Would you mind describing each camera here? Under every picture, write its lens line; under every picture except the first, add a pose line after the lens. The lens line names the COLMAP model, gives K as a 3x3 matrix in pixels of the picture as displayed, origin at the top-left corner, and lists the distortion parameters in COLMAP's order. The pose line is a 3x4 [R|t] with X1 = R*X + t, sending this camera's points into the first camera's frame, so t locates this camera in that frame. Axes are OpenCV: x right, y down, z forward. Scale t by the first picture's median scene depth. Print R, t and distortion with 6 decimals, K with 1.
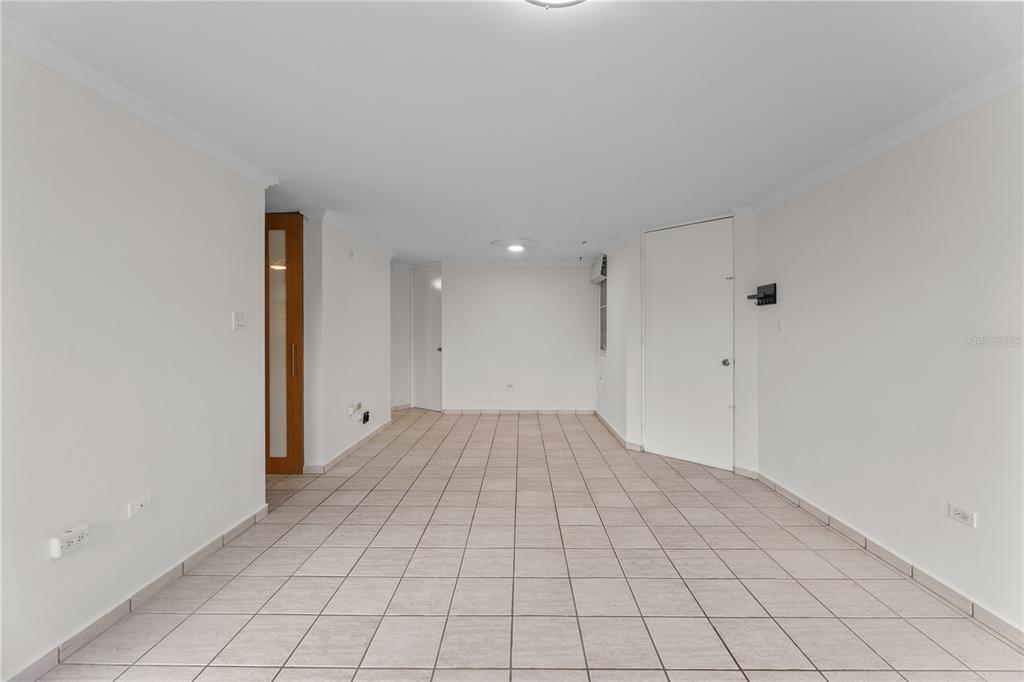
lens RADIAL K [[413.4, 0, 520.0], [0, 413.4, 341.1], [0, 0, 1]] dist [-0.000954, 0.000530]
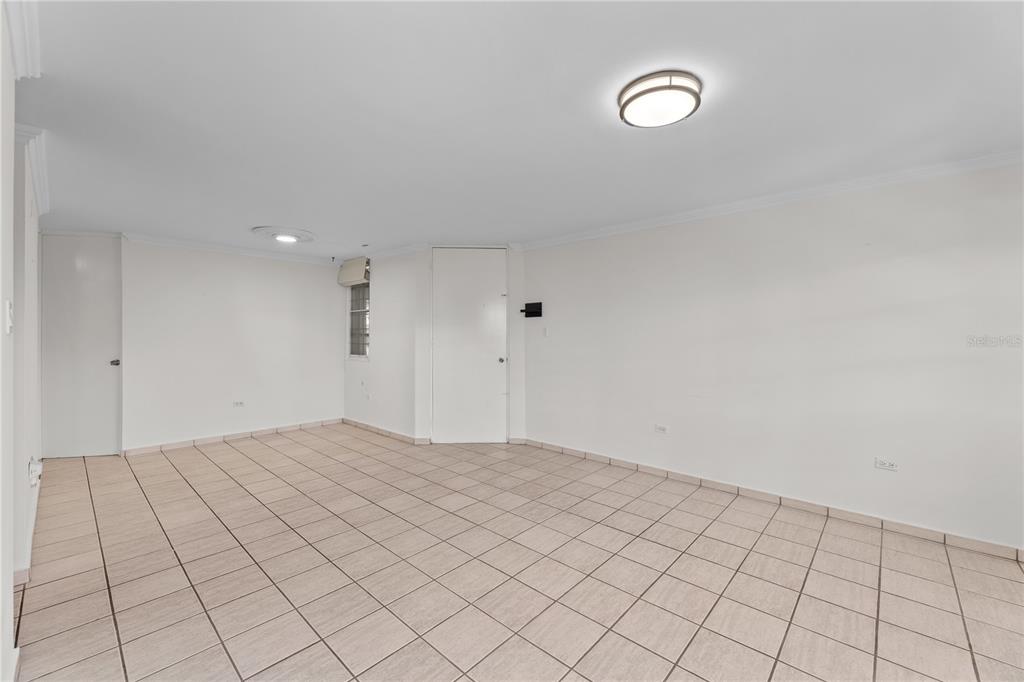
lens RADIAL K [[413.4, 0, 520.5], [0, 413.4, 335.4], [0, 0, 1]] dist [-0.000954, 0.000530]
pose [[0.661613, 0.002543, 0.749841, -0.486162], [0.015925, 0.999721, -0.017441, -0.001223], [-0.749676, 0.023481, 0.661388, 0.103522]]
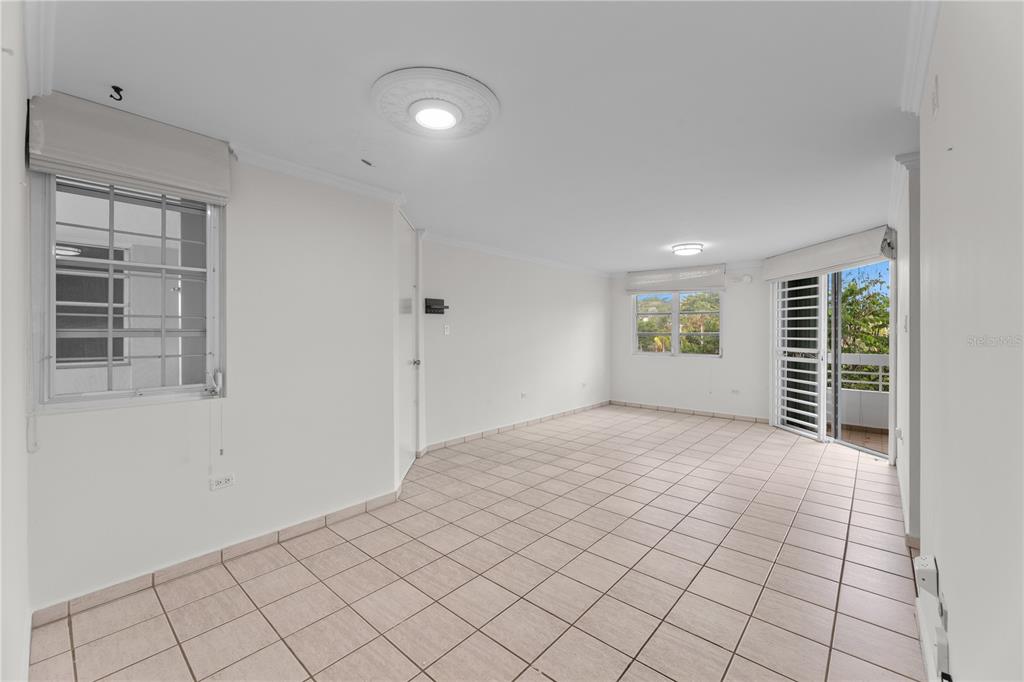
lens RADIAL K [[413.4, 0, 519.7], [0, 413.4, 332.0], [0, 0, 1]] dist [-0.000954, 0.000530]
pose [[-0.758637, 0.002224, 0.651510, -0.474733], [0.017938, 0.999686, 0.017476, -0.046692], [-0.651266, 0.024945, -0.758439, 1.836594]]
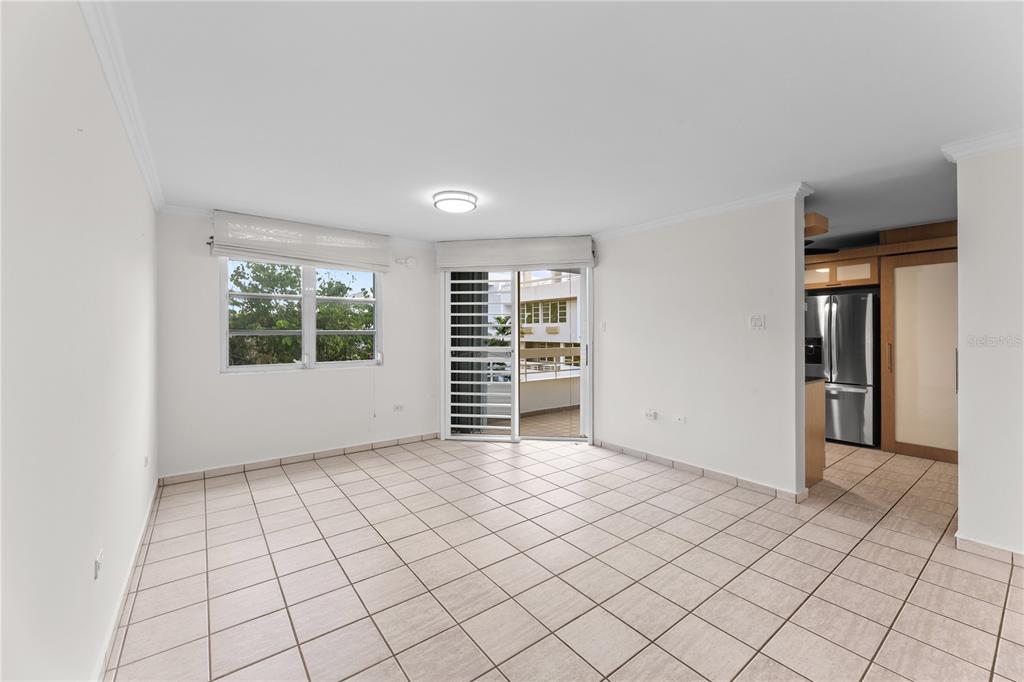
lens RADIAL K [[413.4, 0, 512.6], [0, 413.4, 325.6], [0, 0, 1]] dist [-0.000954, 0.000530]
pose [[-0.795220, -0.007457, -0.606275, 0.518664], [-0.017090, 0.999803, 0.010119, -0.030276], [0.606080, 0.018408, -0.795191, 1.176527]]
